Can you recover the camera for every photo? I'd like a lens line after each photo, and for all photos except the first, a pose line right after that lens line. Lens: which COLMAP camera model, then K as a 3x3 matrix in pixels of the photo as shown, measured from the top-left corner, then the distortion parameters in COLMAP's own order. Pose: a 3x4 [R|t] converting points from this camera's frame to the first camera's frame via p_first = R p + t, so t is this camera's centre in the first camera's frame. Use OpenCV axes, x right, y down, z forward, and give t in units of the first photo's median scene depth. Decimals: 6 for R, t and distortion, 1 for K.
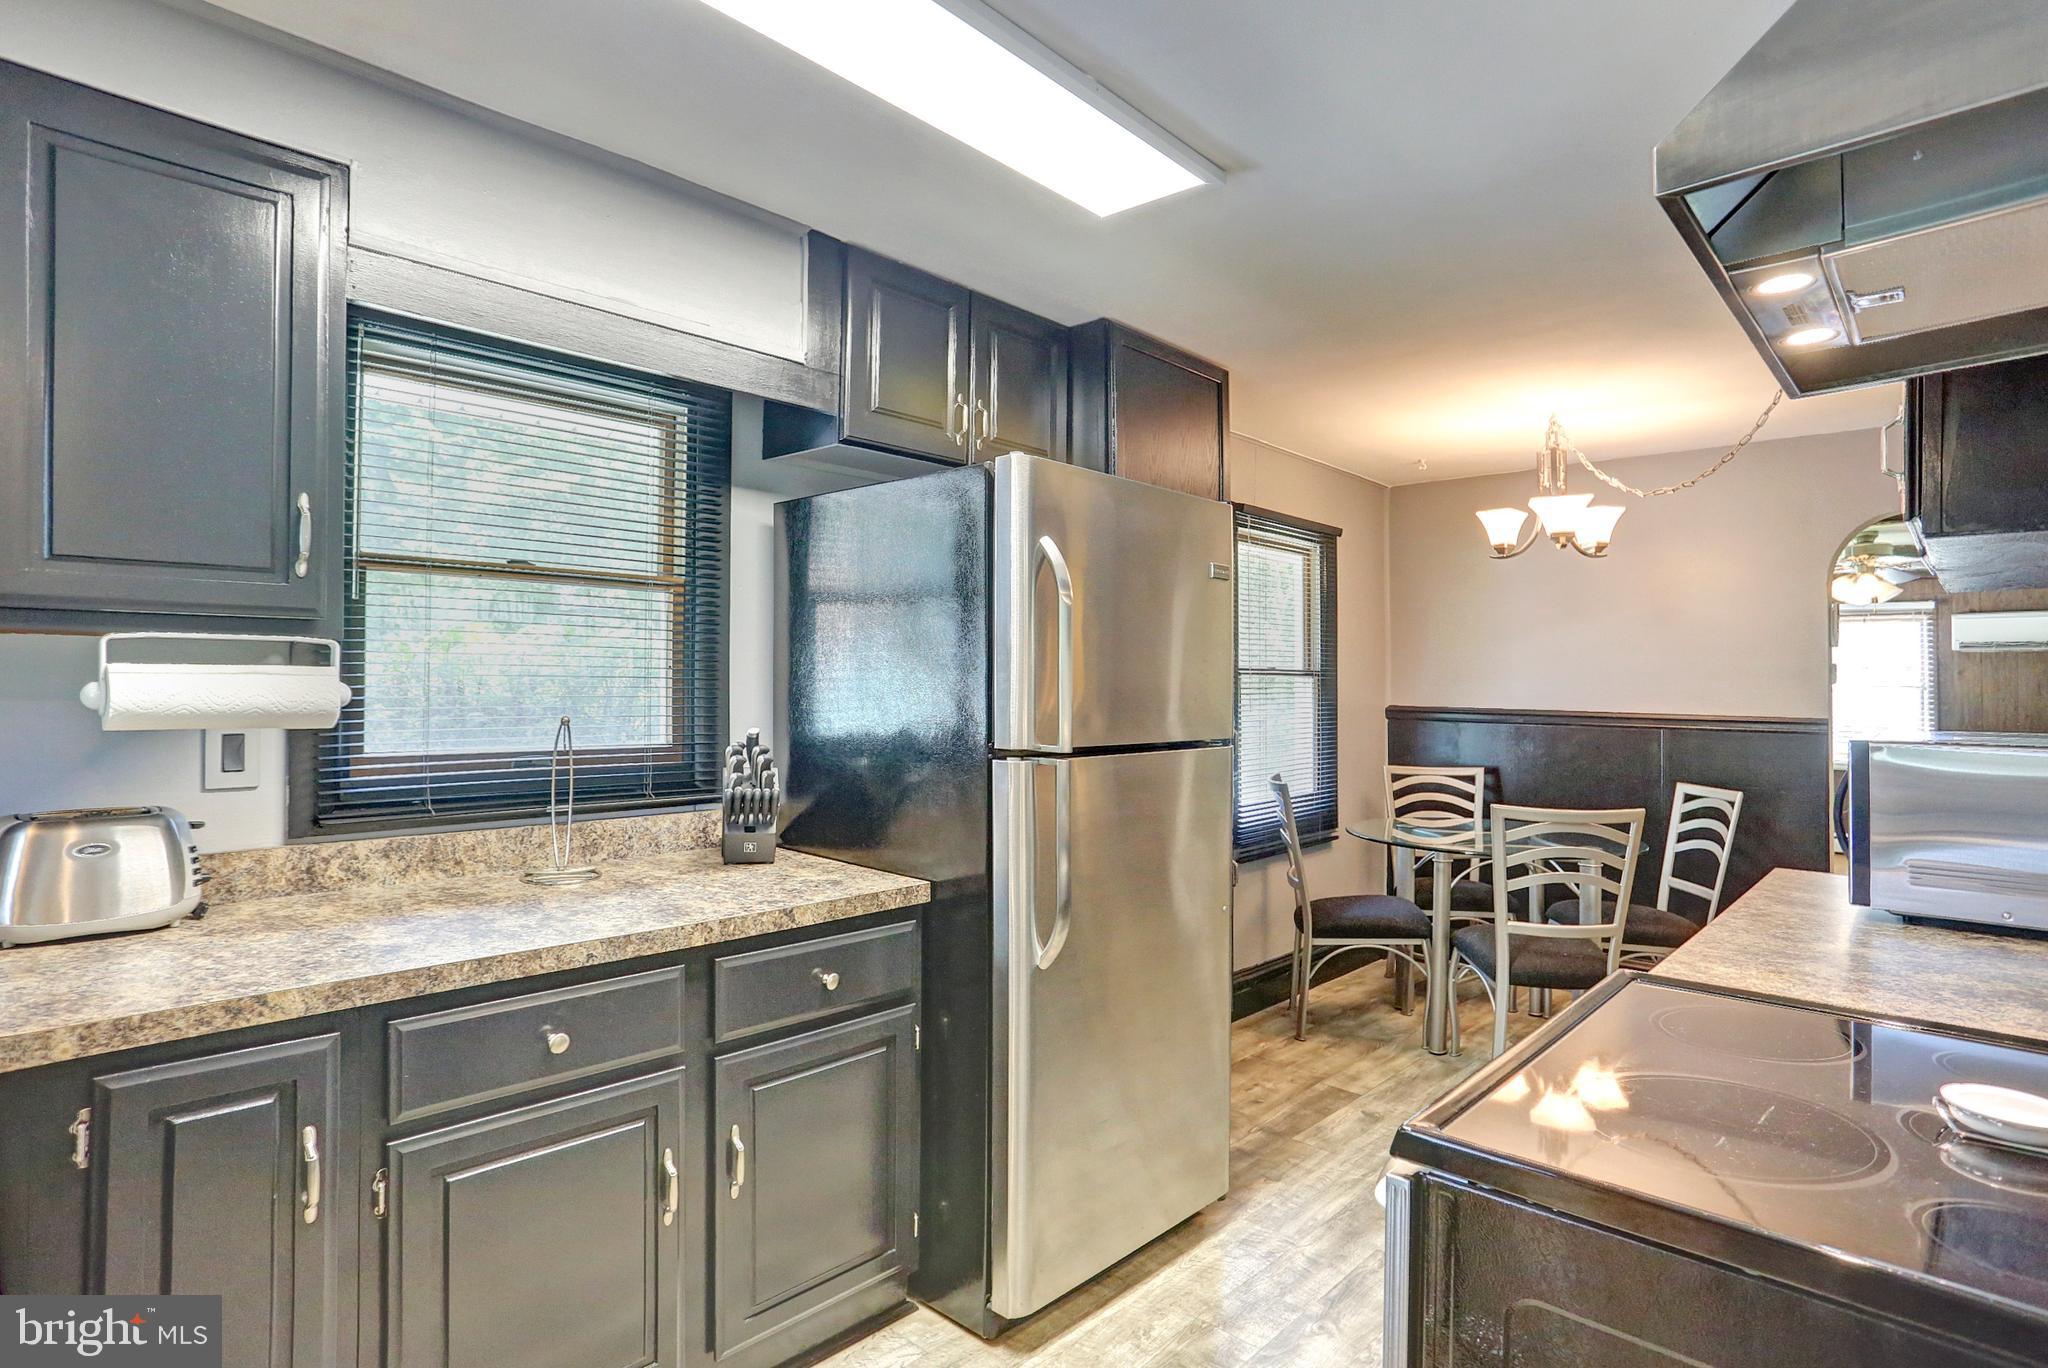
lens RADIAL K [[1048.8, 0, 1024.0], [0, 1048.8, 684.0], [0, 0, 1]] dist [-0.047146, 0.020906]
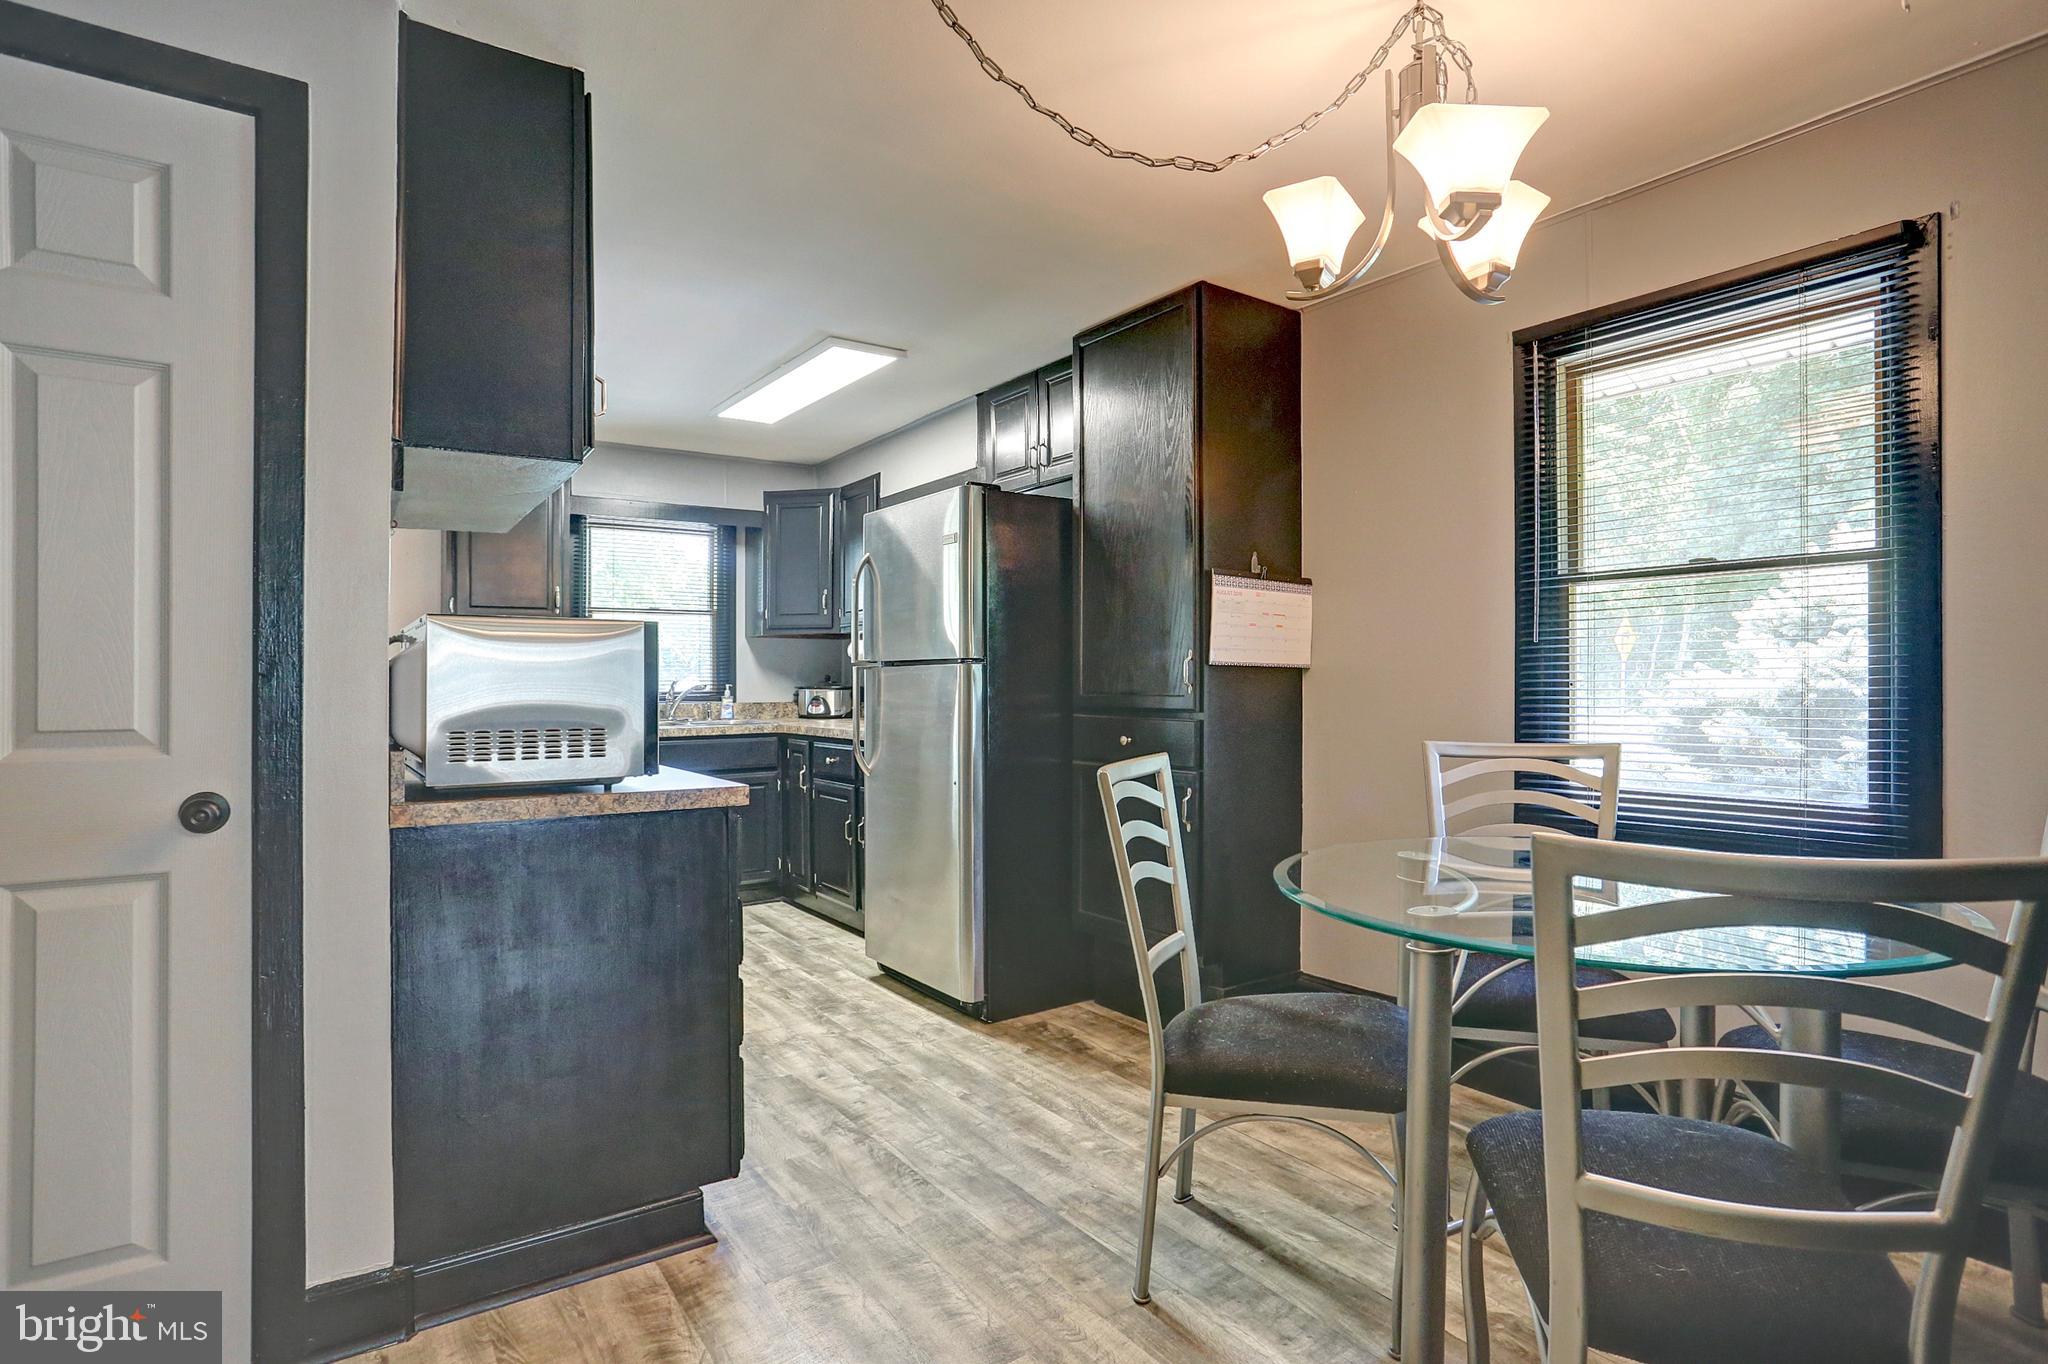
lens RADIAL K [[1048.8, 0, 1024.0], [0, 1048.8, 682.0], [0, 0, 1]] dist [-0.047146, 0.020906]
pose [[-0.195854, -0.002074, -0.980631, 1.609581], [0.011162, 0.999928, -0.004344, 0.088483], [0.980569, -0.011796, -0.195817, 1.439592]]
